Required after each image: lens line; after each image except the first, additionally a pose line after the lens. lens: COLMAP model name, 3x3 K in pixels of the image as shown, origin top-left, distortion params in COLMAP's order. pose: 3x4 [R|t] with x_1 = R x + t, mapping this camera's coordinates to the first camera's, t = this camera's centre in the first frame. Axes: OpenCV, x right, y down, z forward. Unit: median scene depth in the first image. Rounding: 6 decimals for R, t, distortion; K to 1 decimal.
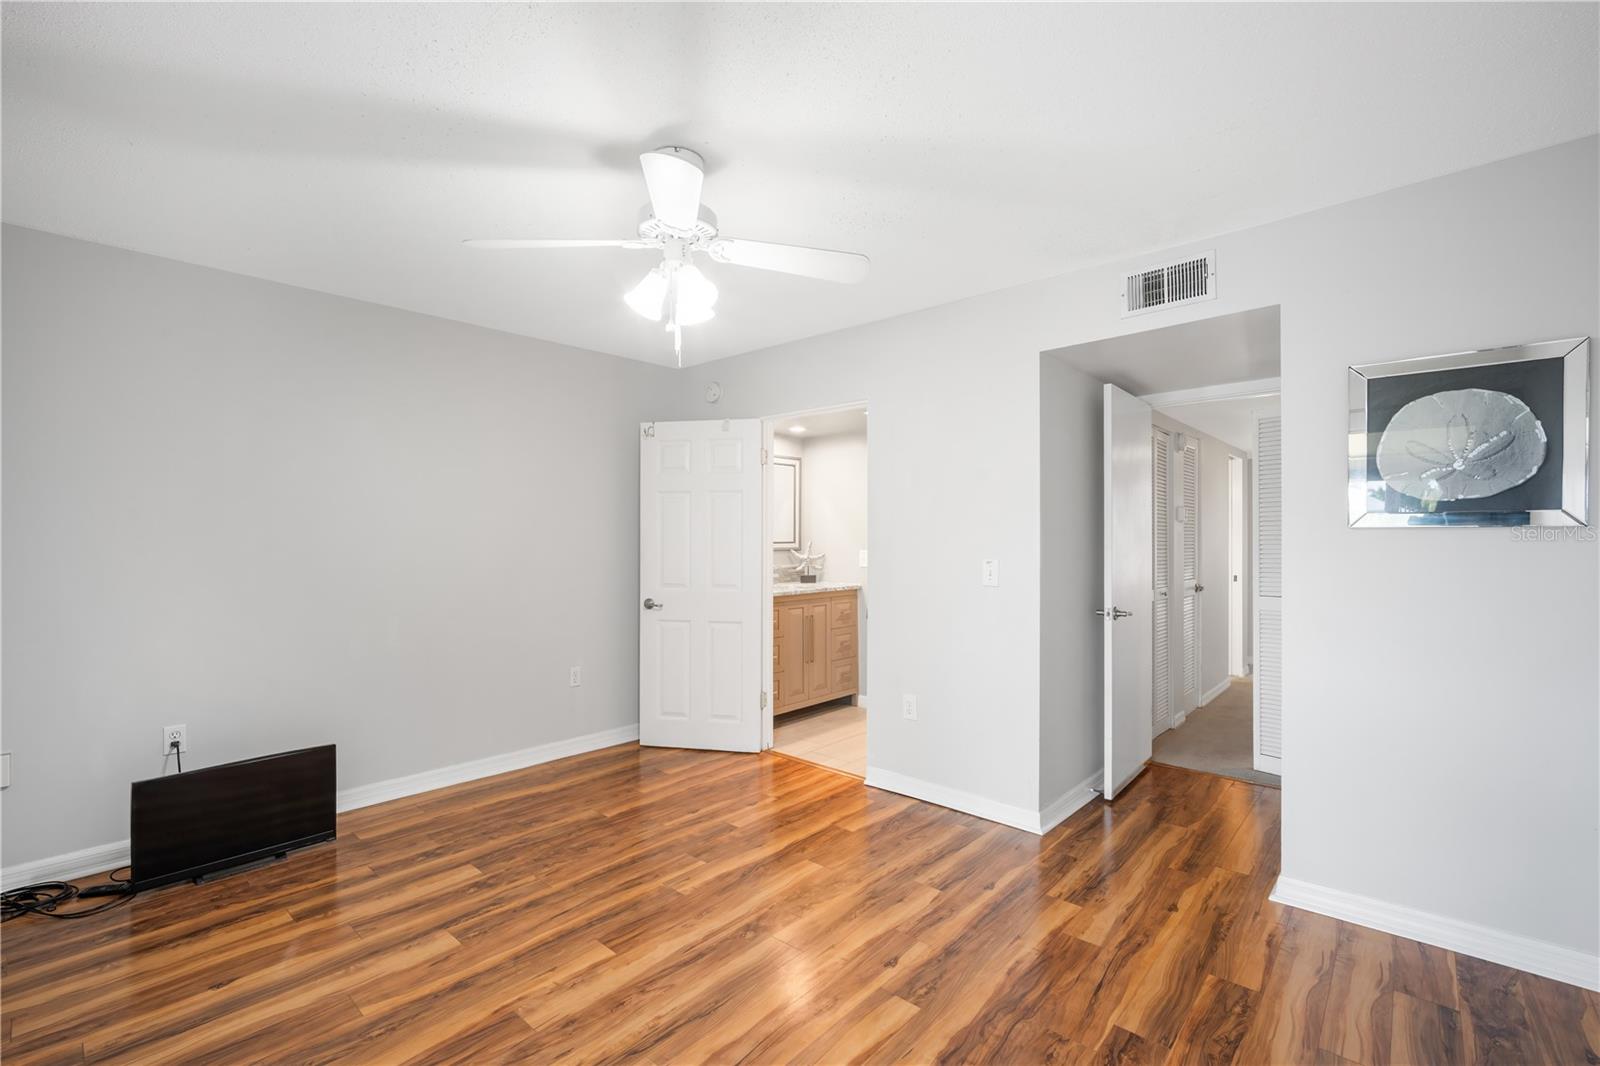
lens RADIAL K [[708.4, 0, 789.7], [0, 708.4, 537.9], [0, 0, 1]] dist [-0.014770, 0.005305]
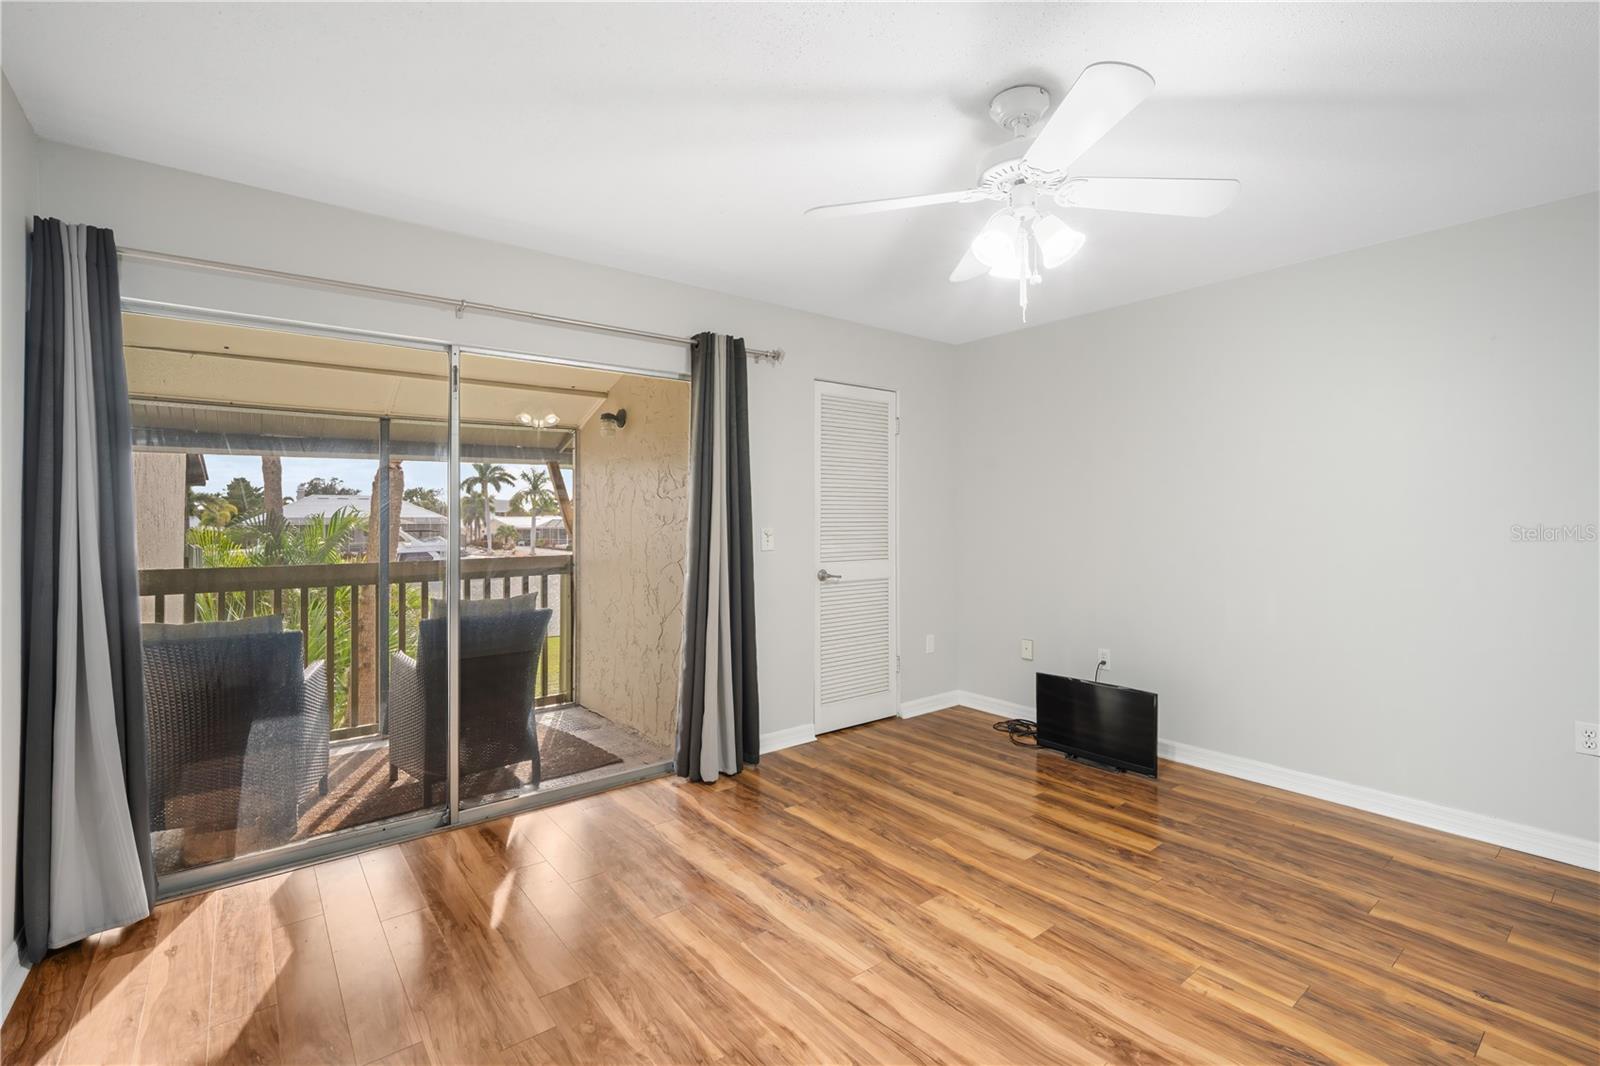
lens RADIAL K [[708.4, 0, 789.7], [0, 708.4, 537.9], [0, 0, 1]] dist [-0.014770, 0.005305]
pose [[-0.176198, 0.033213, -0.983794, 0.569594], [0.009446, 0.999442, 0.032049, 0.000795], [0.984309, -0.003646, -0.176413, 0.636842]]
